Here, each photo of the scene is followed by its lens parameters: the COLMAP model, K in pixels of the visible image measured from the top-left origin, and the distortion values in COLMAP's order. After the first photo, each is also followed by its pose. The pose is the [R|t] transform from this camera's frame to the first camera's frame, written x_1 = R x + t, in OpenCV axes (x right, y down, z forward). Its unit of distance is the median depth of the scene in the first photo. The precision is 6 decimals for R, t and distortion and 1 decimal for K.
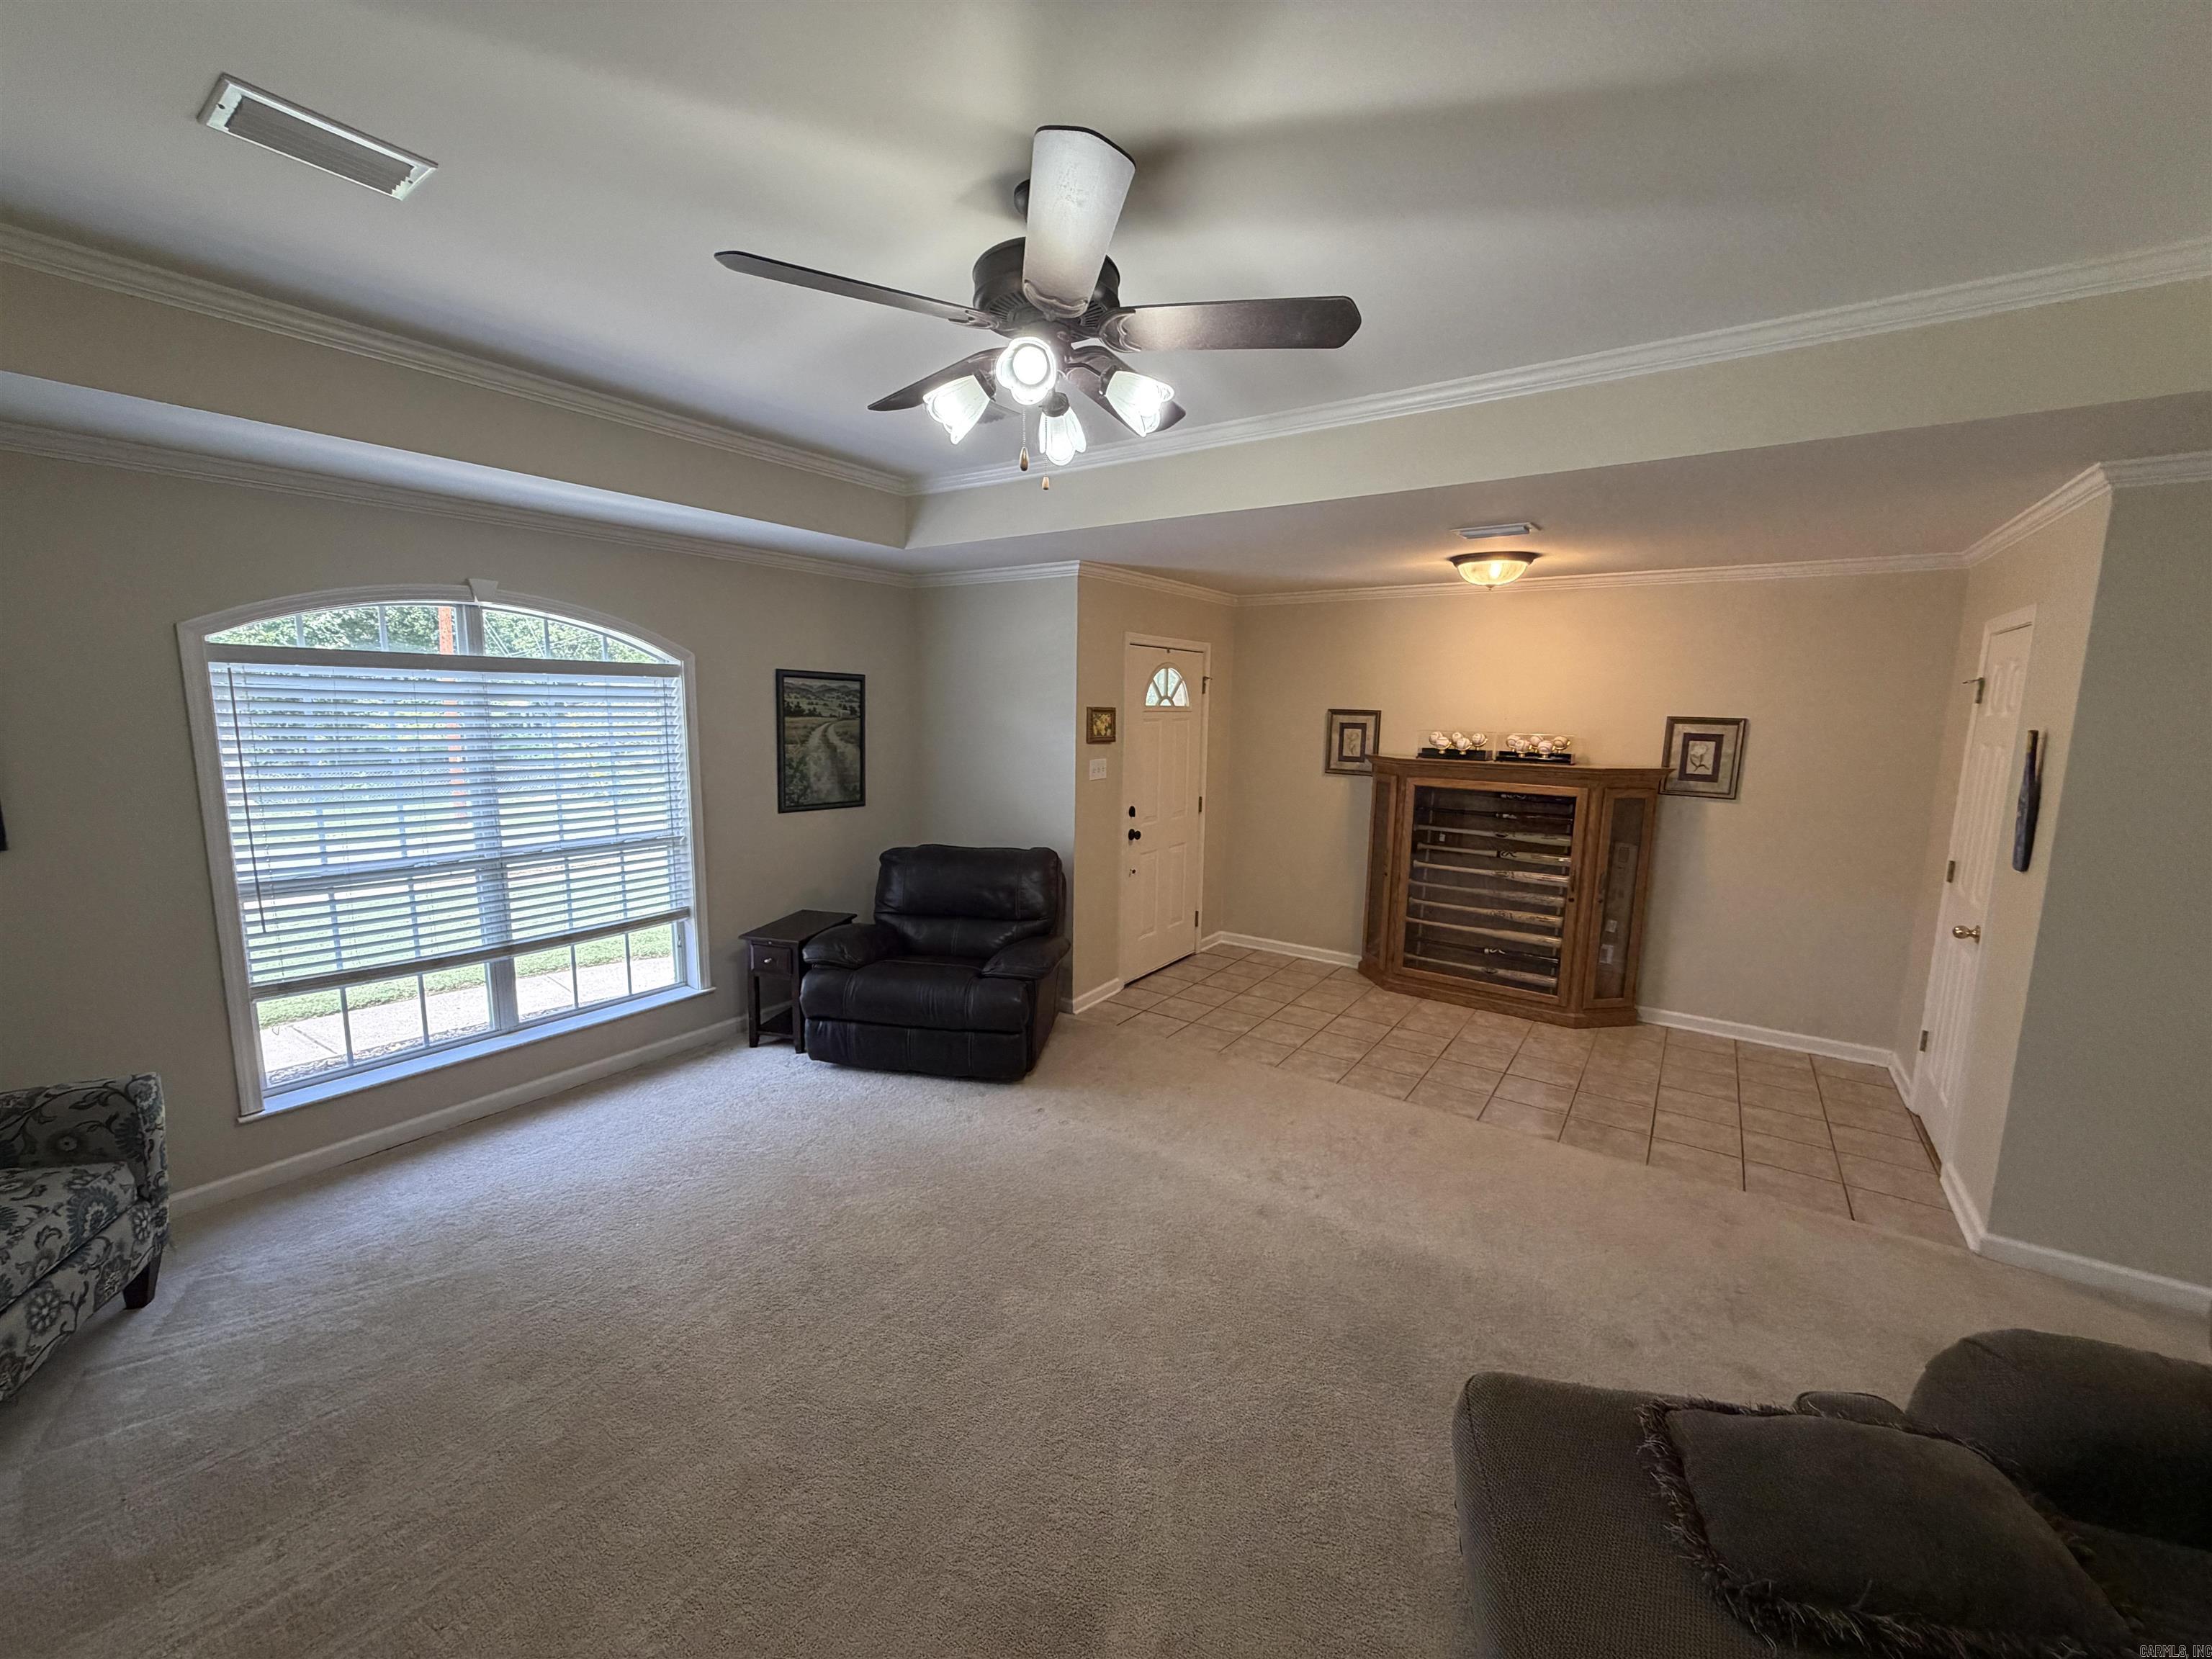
lens RADIAL K [[880.7, 0, 1104.0], [0, 880.7, 830.9], [0, 0, 1]] dist [-0.001951, 0.000051]
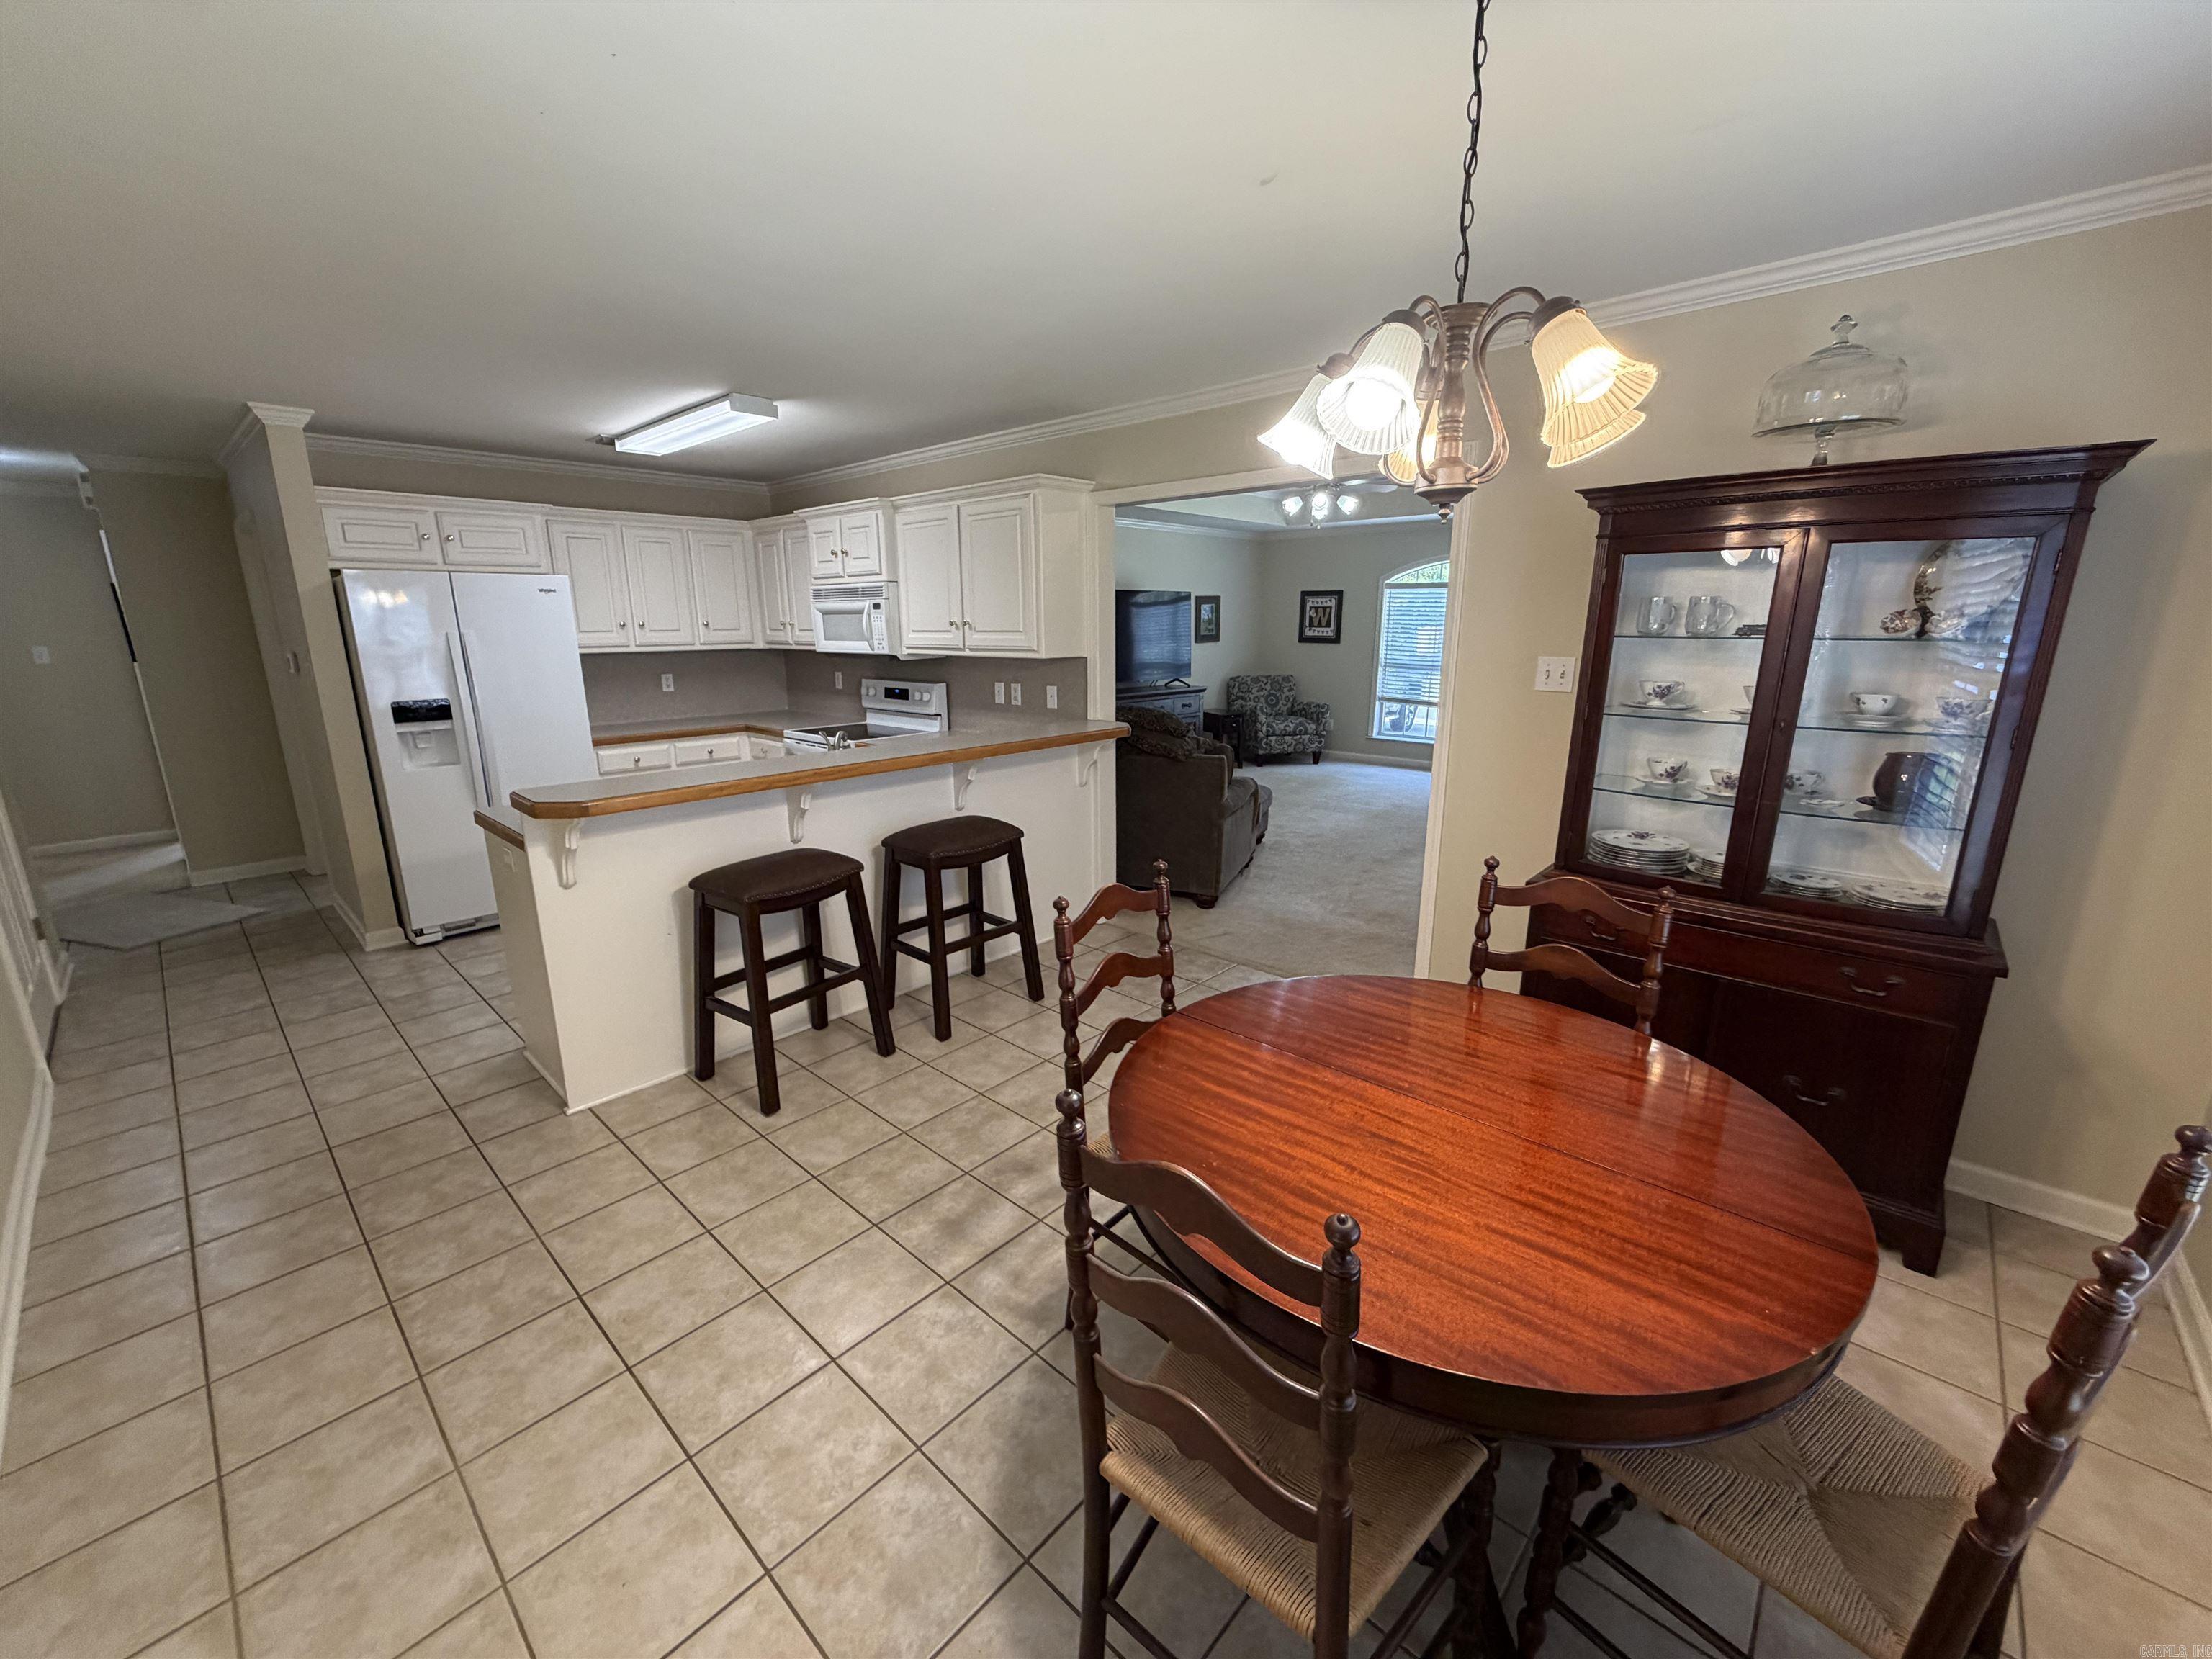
lens RADIAL K [[880.7, 0, 1098.5], [0, 880.7, 832.2], [0, 0, 1]] dist [-0.001951, 0.000051]
pose [[-0.142723, 0.220438, -0.964903, 1.361642], [-0.141497, 0.960325, 0.240322, 0.019880], [0.979596, 0.170830, -0.105869, 0.256014]]
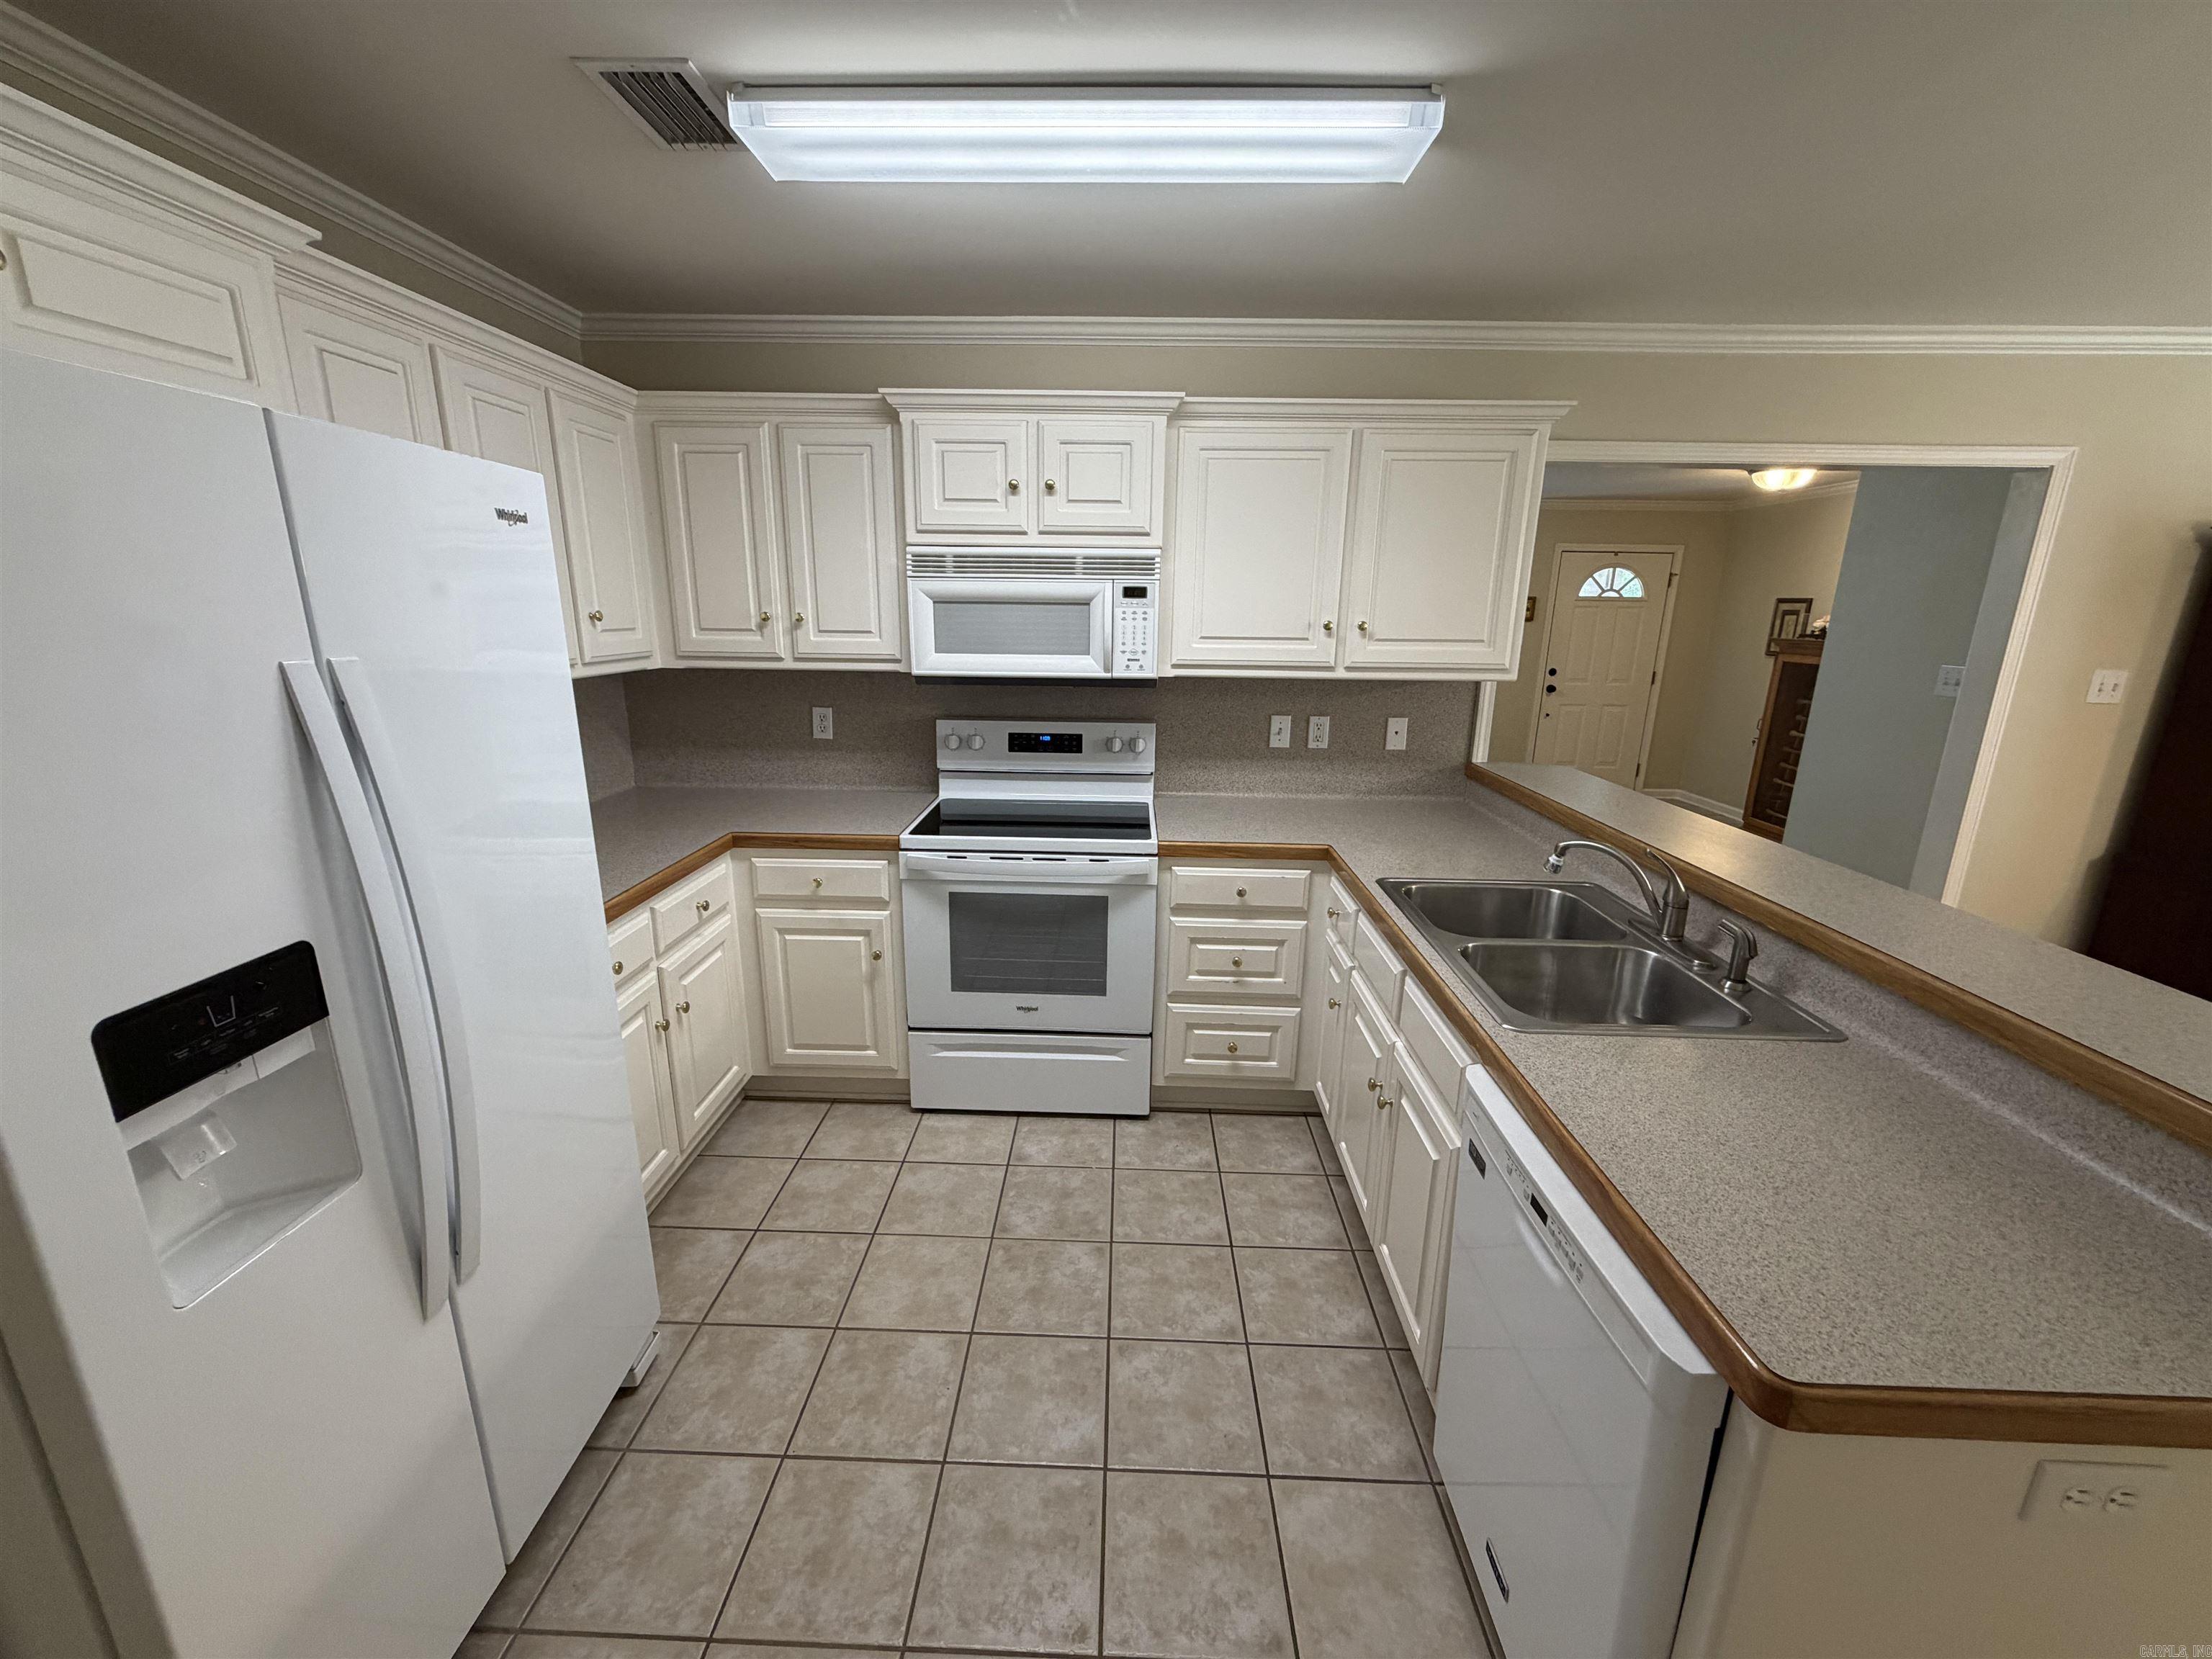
lens RADIAL K [[880.7, 0, 1098.7], [0, 880.7, 828.2], [0, 0, 1]] dist [-0.001951, 0.000051]
pose [[0.545311, 0.199797, -0.814075, 0.874905], [-0.129489, 0.979599, 0.153683, 0.106559], [0.828172, 0.021609, 0.560057, -0.420500]]
